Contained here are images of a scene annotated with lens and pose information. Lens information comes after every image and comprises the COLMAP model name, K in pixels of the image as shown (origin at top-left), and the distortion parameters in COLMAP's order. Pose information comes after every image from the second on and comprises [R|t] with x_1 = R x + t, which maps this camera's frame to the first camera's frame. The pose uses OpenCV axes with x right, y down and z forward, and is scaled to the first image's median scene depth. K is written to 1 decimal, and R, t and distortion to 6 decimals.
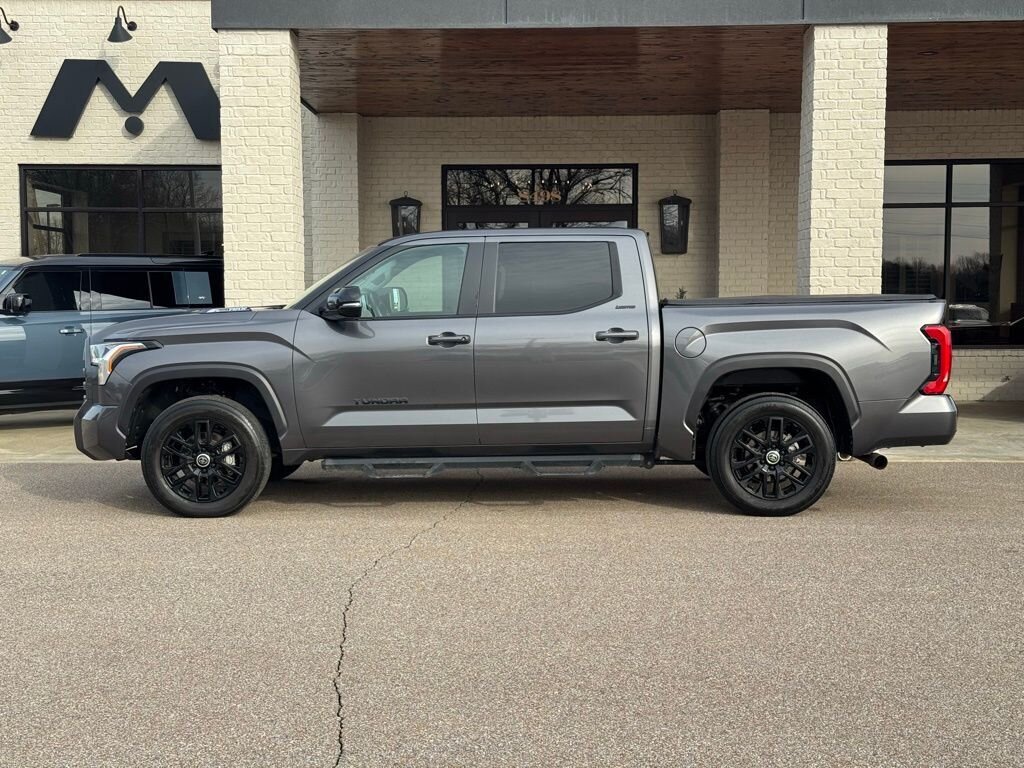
lens RADIAL K [[1426.4, 0, 508.9], [0, 1426.4, 390.7], [0, 0, 1]] dist [0.136462, 0.000000]
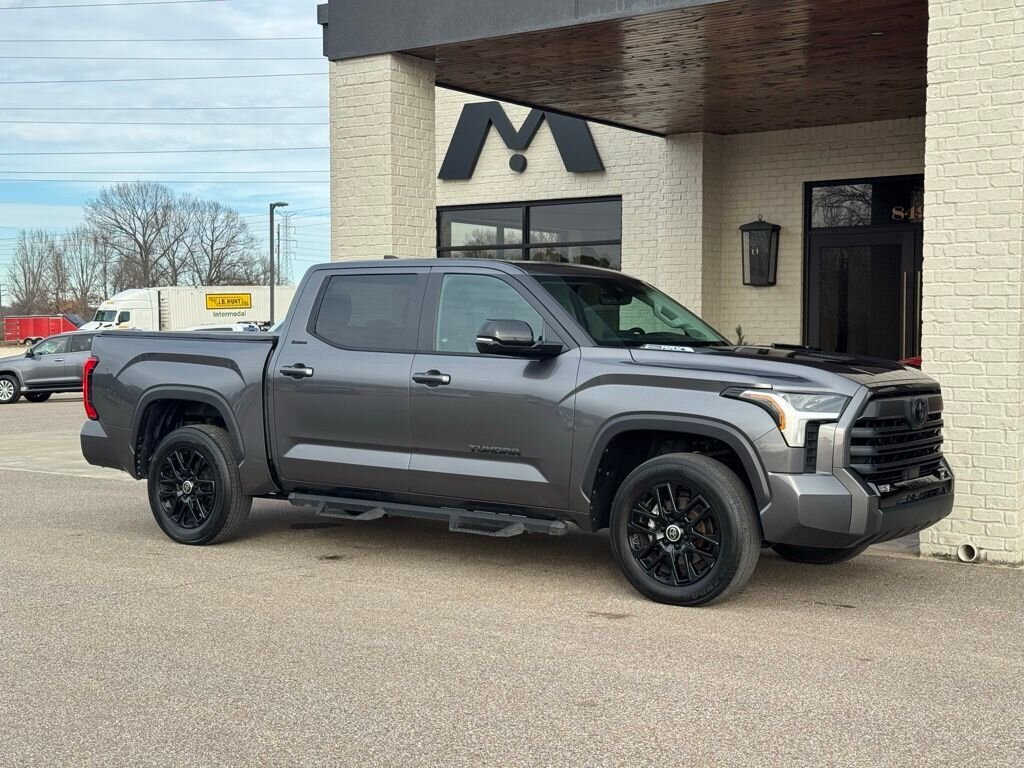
lens RADIAL K [[1426.4, 0, 512.2], [0, 1426.4, 389.8], [0, 0, 1]] dist [0.136462, 0.000000]
pose [[0.822984, 0.029596, -0.567293, 0.461239], [-0.043524, 0.998992, -0.011024, -0.020208], [0.566395, 0.033764, 0.823442, 0.266759]]
